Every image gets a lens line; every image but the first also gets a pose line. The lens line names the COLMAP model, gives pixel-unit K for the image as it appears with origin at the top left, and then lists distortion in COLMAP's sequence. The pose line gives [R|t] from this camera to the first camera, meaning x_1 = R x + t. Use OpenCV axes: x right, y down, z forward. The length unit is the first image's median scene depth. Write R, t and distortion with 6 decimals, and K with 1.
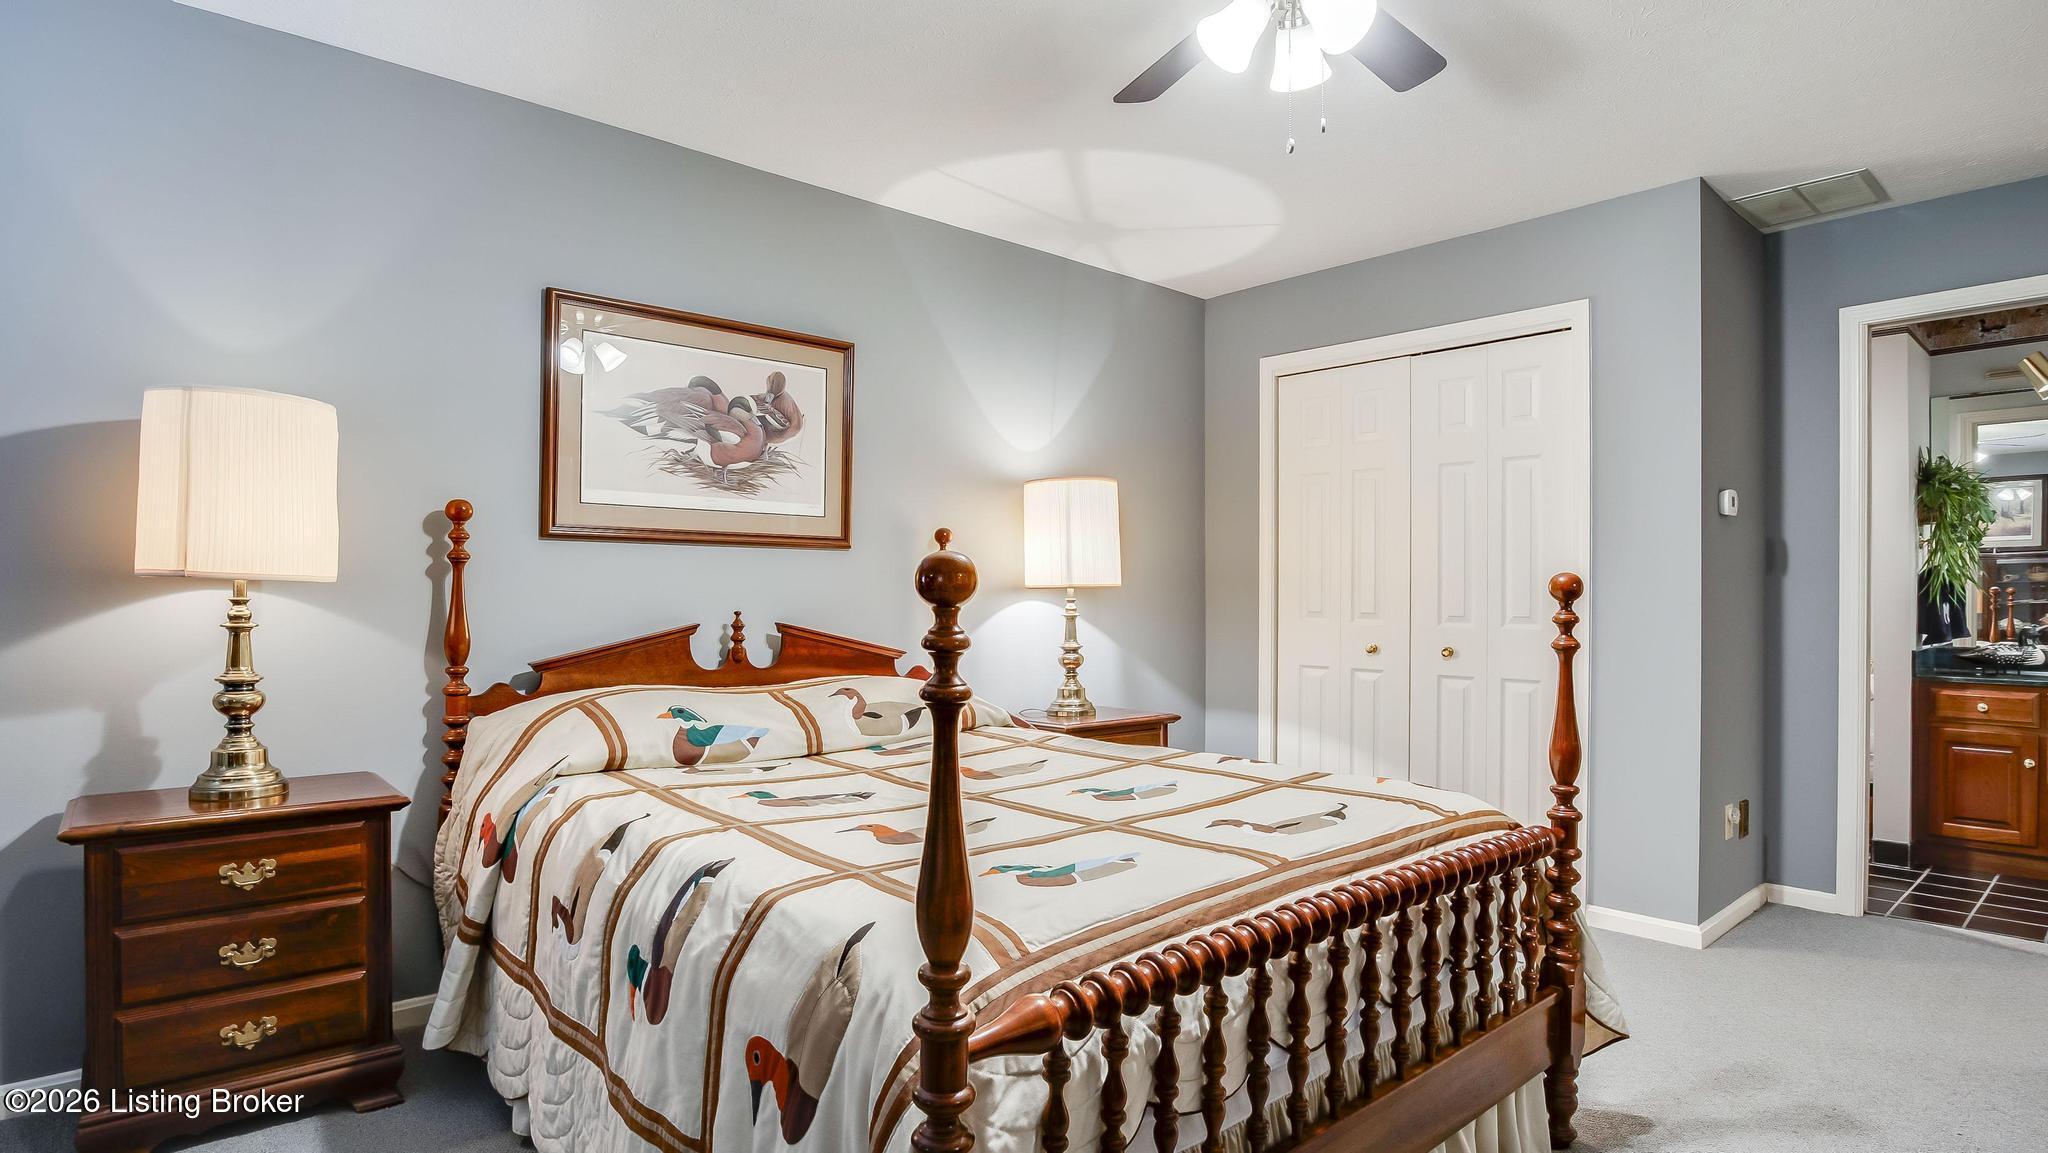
lens RADIAL K [[1068.3, 0, 1023.9], [0, 1068.3, 590.1], [0, 0, 1]] dist [-0.032578, 0.000370]
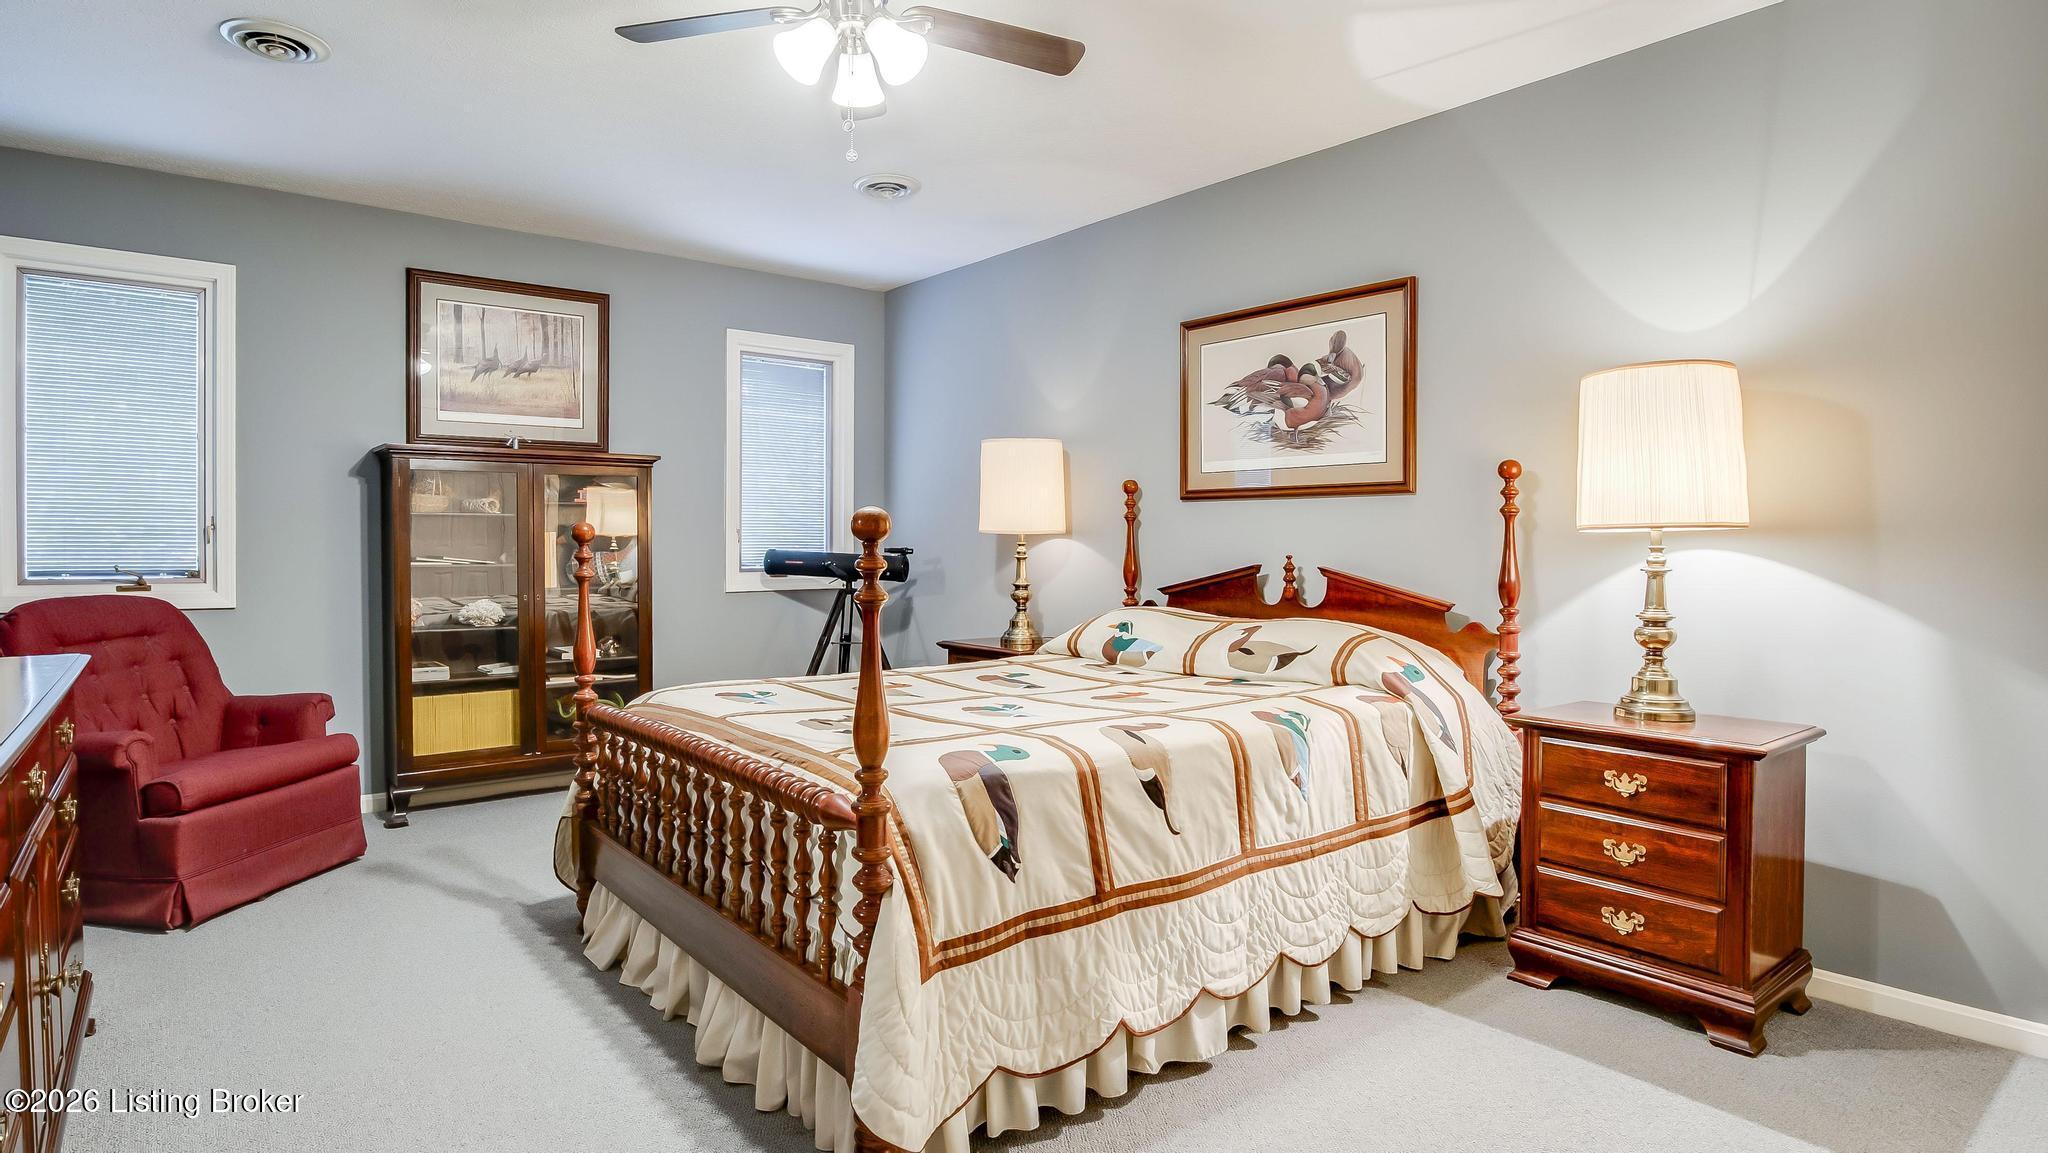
lens RADIAL K [[1080.1, 0, 1055.9], [0, 1080.1, 573.4], [0, 0, 1]] dist [-0.047512, 0.021929]
pose [[-0.007786, 0.028447, -0.999565, 0.863145], [0.002829, 0.999592, 0.028426, 0.005489], [0.999966, -0.002606, -0.007863, 0.738482]]
